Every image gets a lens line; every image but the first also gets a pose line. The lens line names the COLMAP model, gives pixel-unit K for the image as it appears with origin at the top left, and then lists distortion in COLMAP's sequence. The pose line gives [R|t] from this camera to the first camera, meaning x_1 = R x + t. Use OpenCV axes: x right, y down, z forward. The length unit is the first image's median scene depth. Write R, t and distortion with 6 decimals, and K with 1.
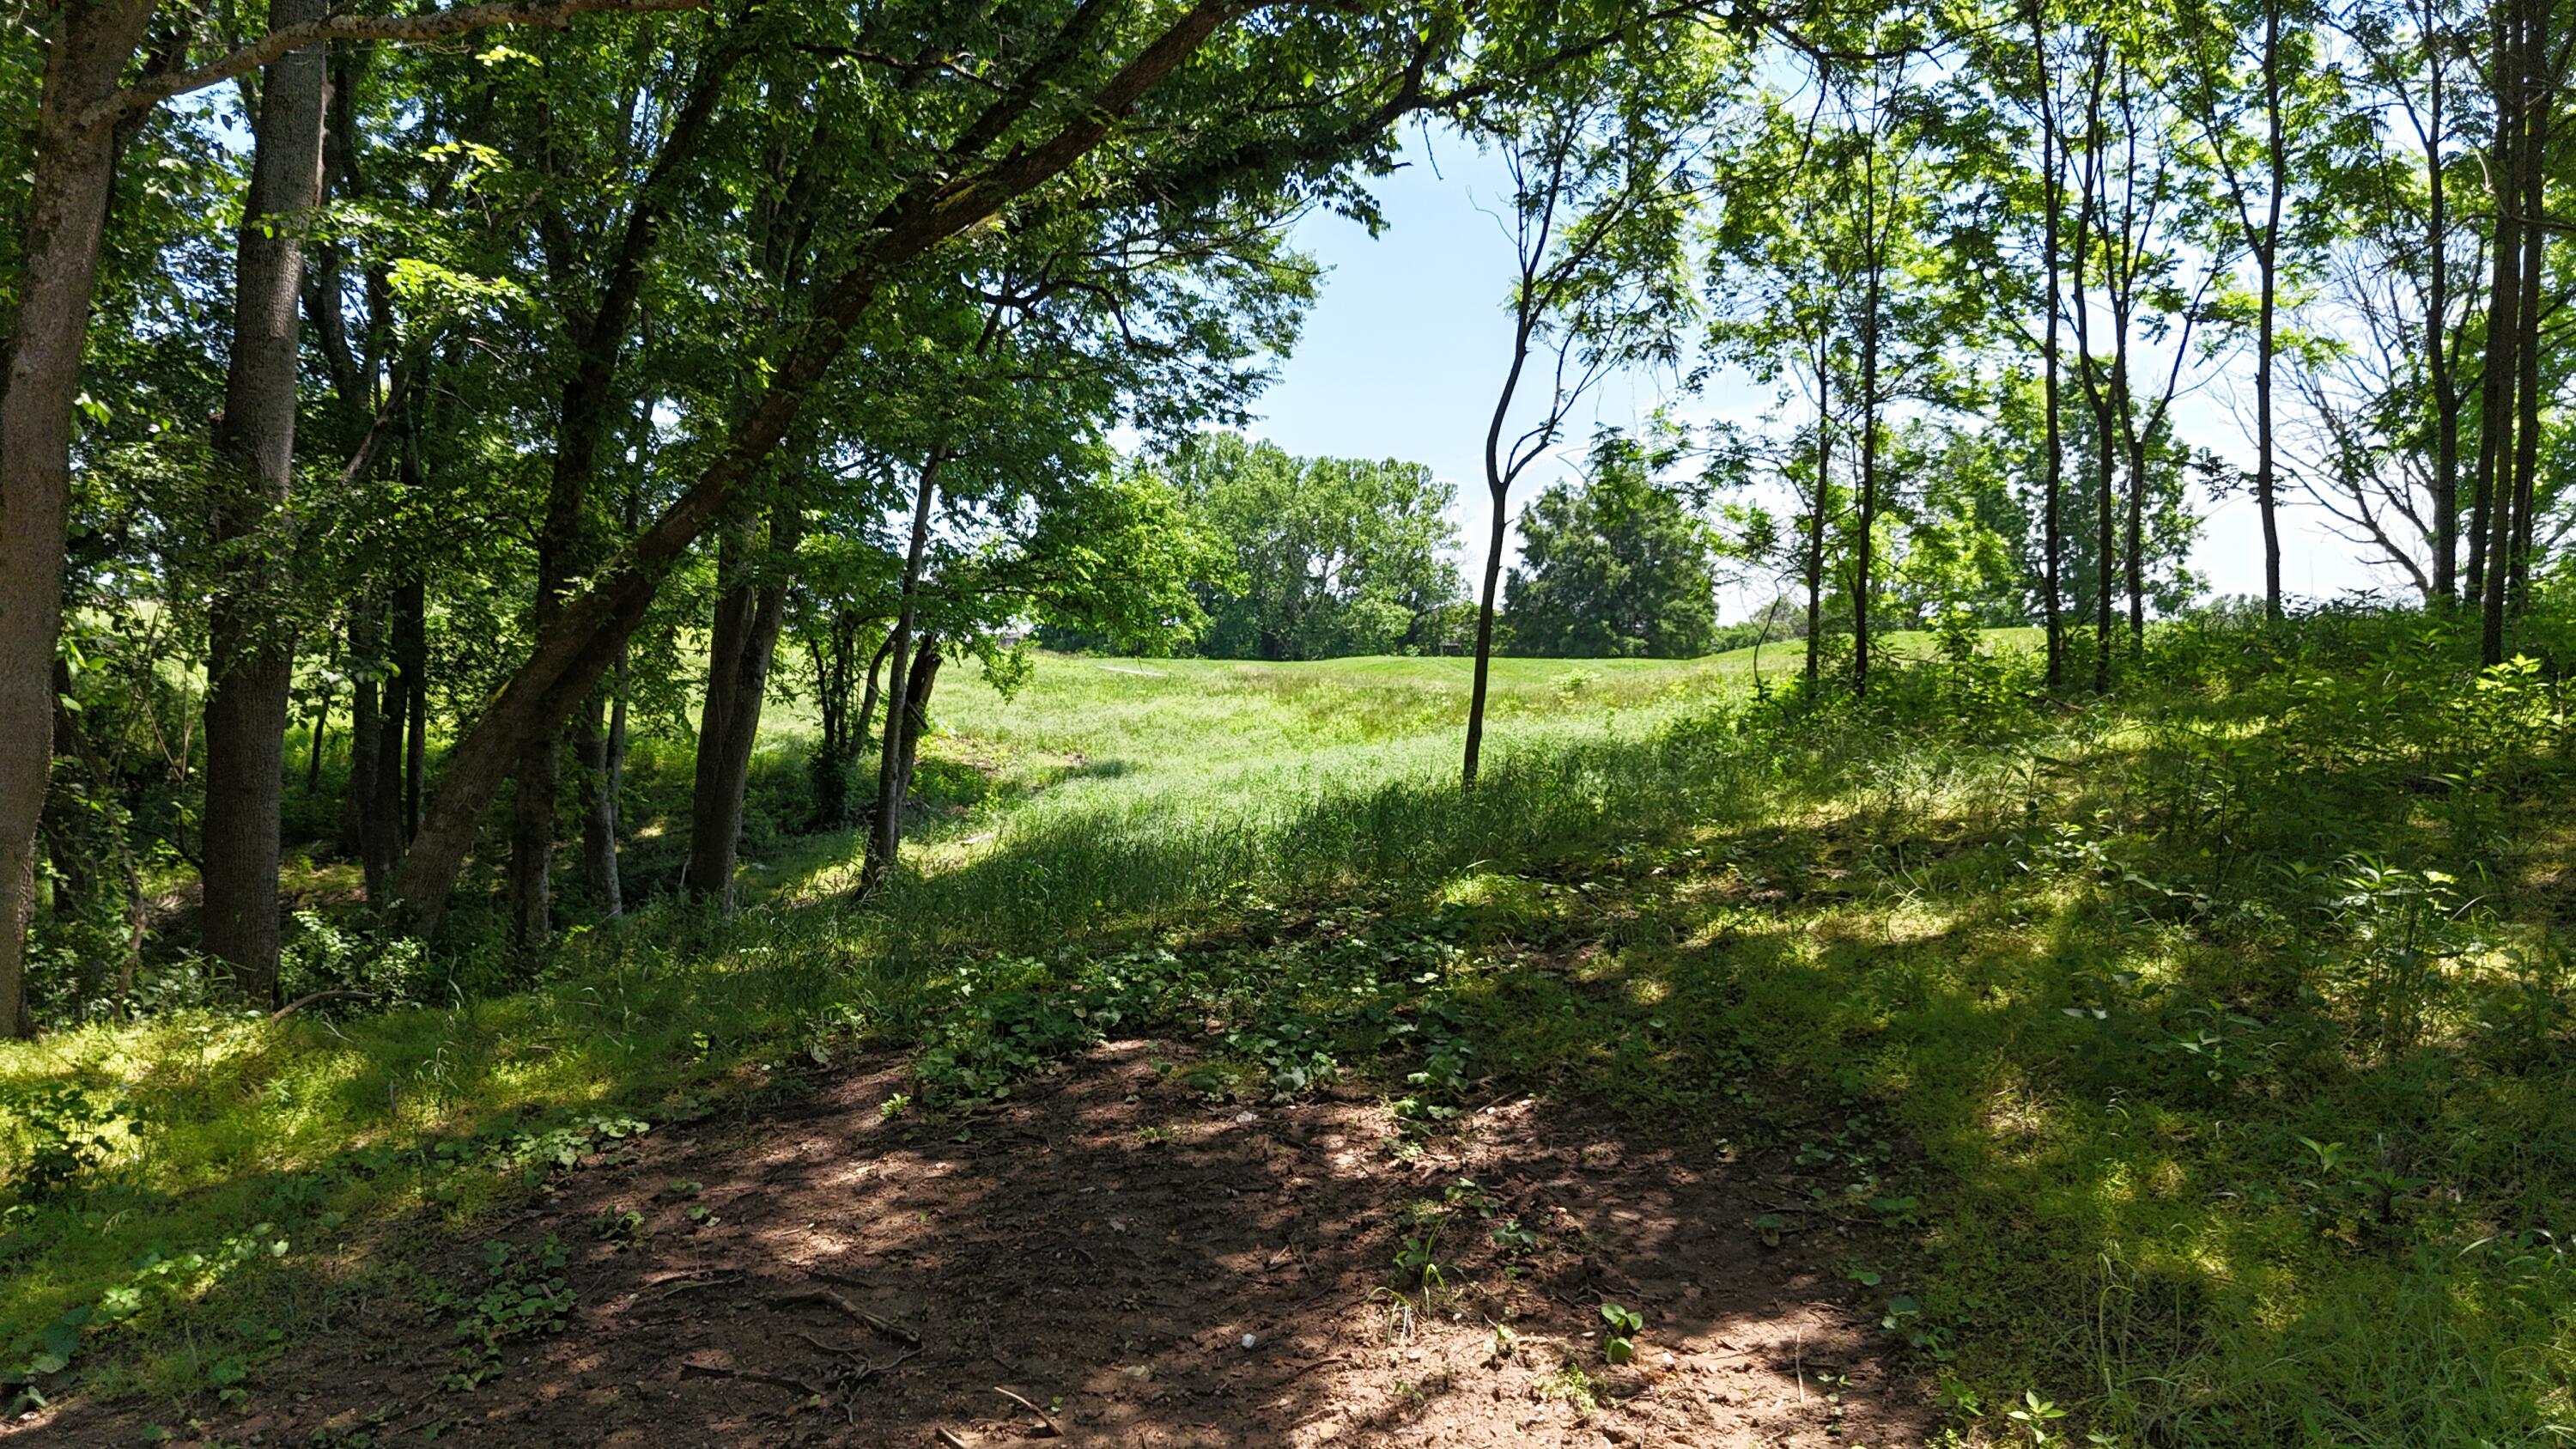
lens RADIAL K [[1732.7, 0, 1286.0], [0, 1732.7, 708.2], [0, 0, 1]] dist [0.041904, -0.002637]
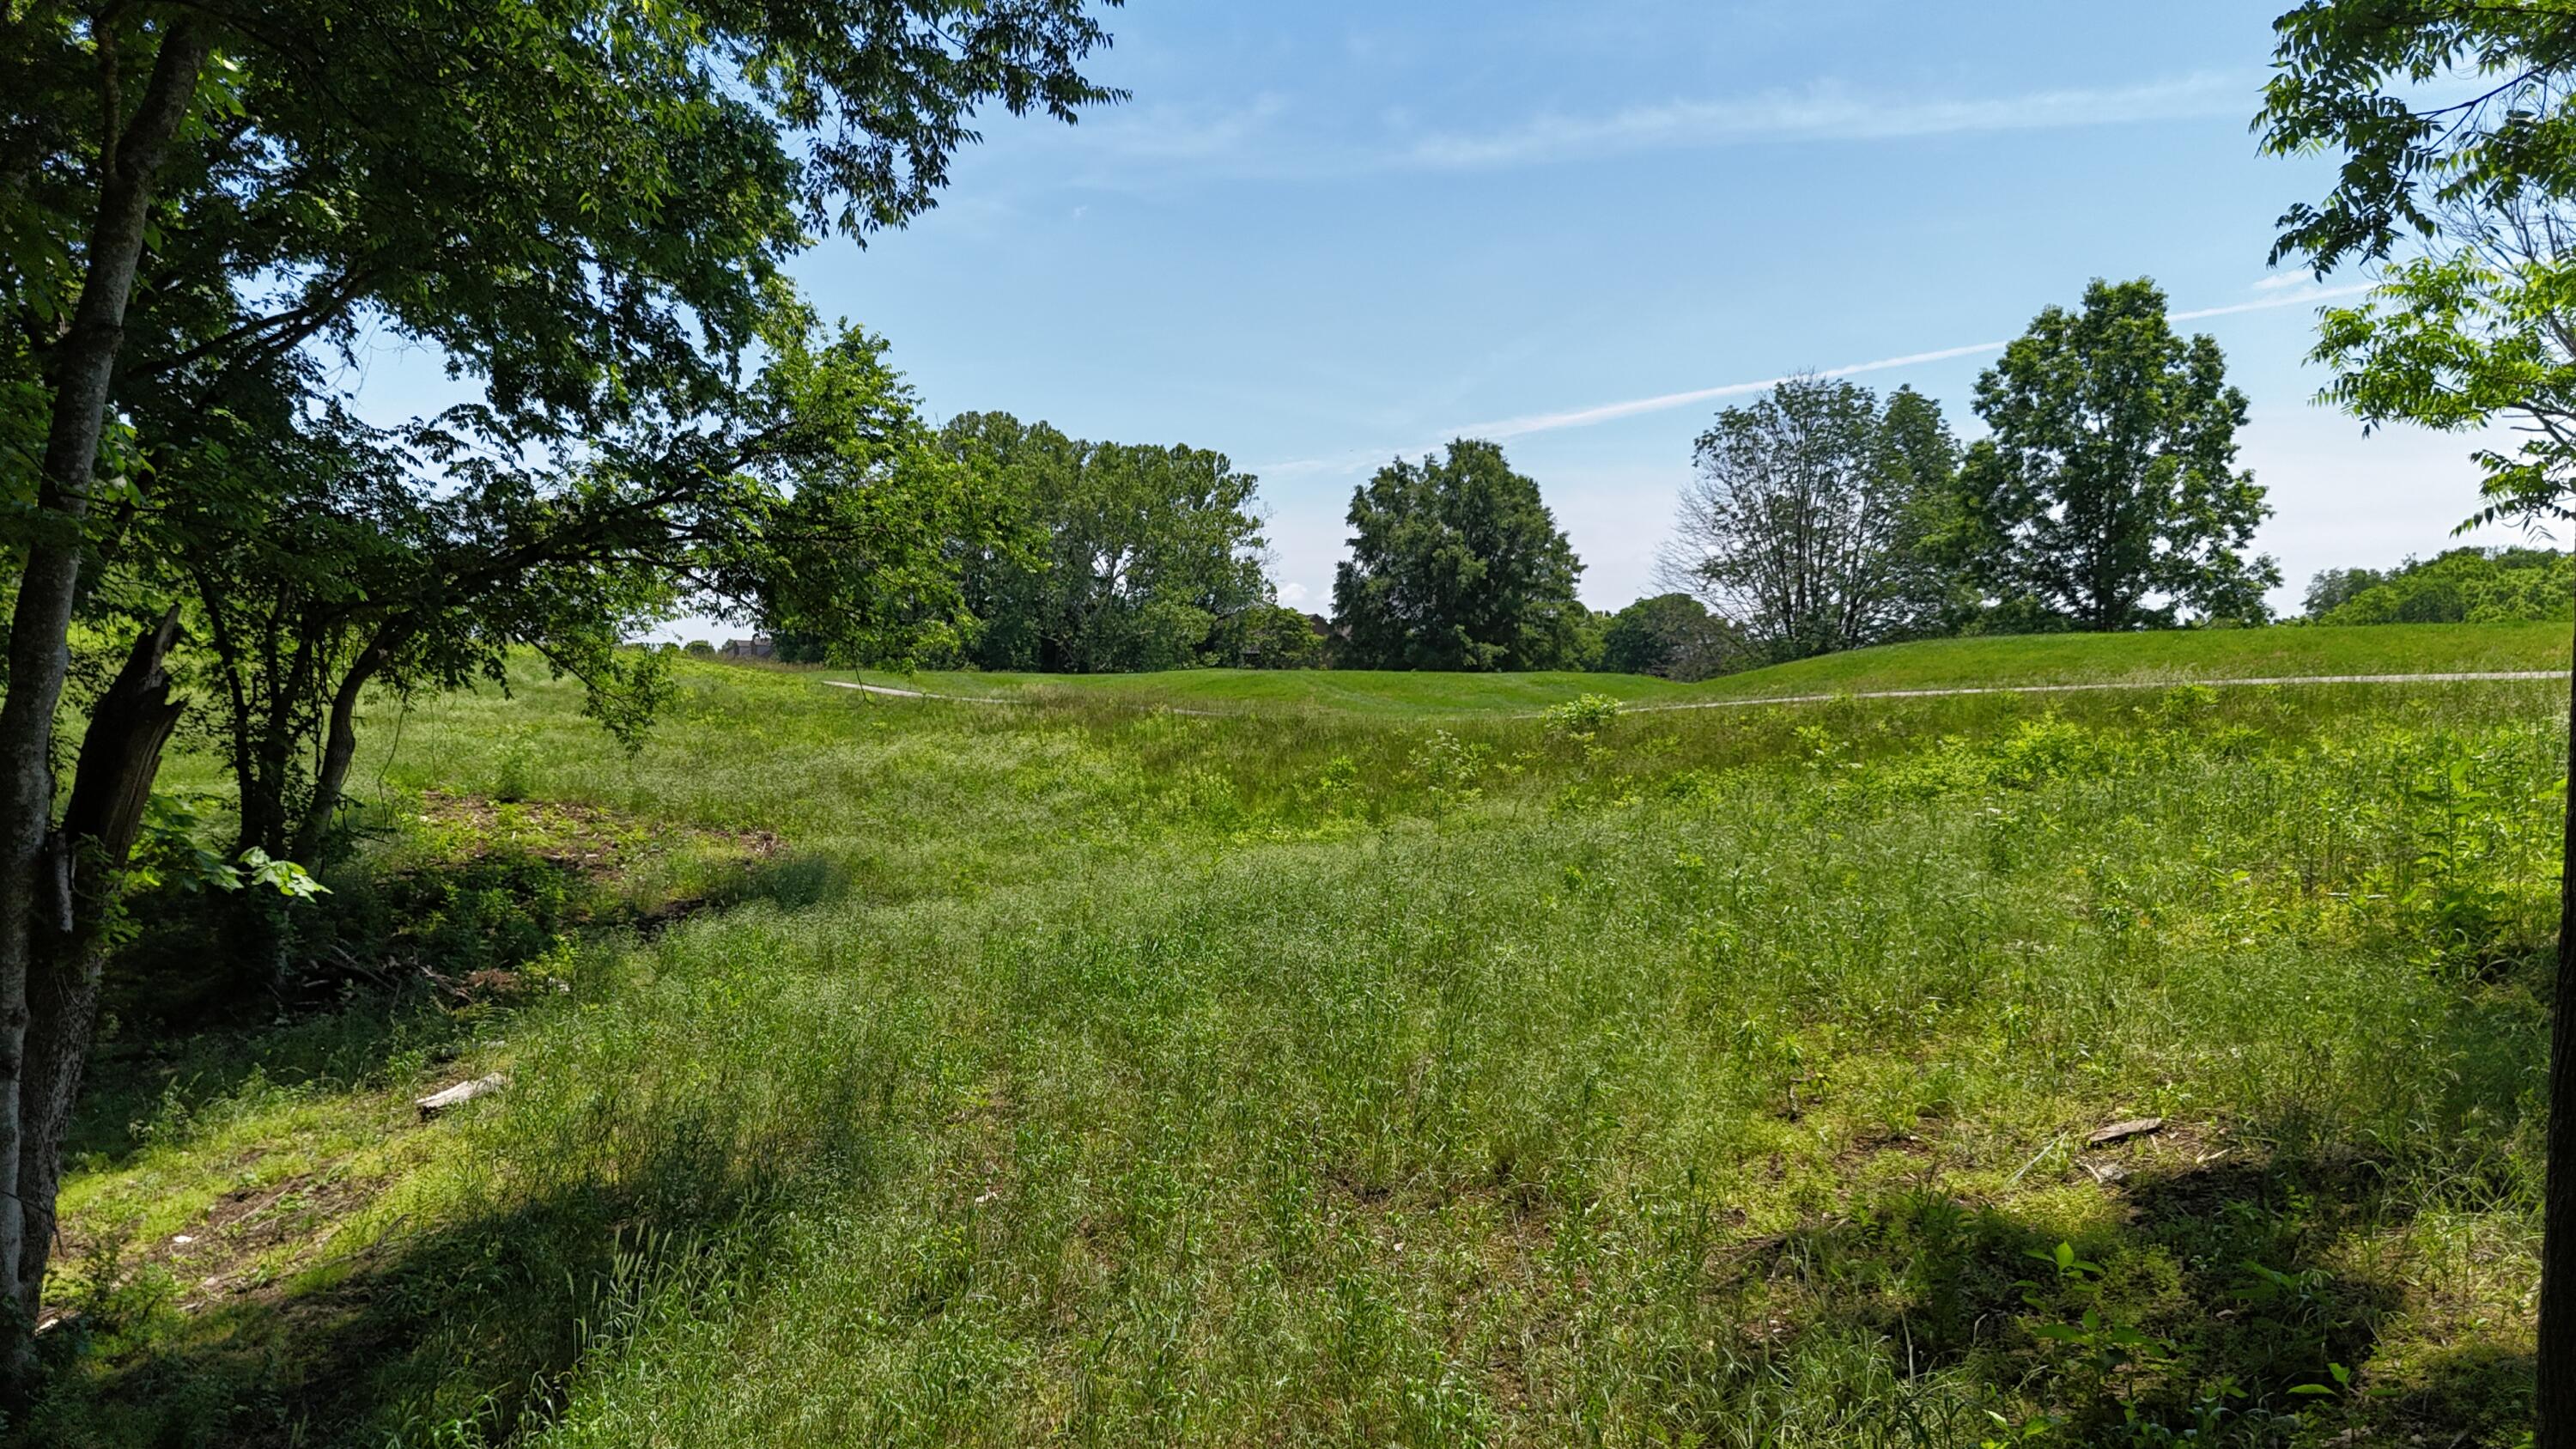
lens RADIAL K [[1732.7, 0, 1284.8], [0, 1732.7, 748.2], [0, 0, 1]] dist [0.041904, -0.002637]
pose [[0.991609, -0.007899, 0.129031, -0.007754], [0.005539, 0.999811, 0.018643, -0.006171], [-0.129154, -0.017772, 0.991465, 0.162498]]
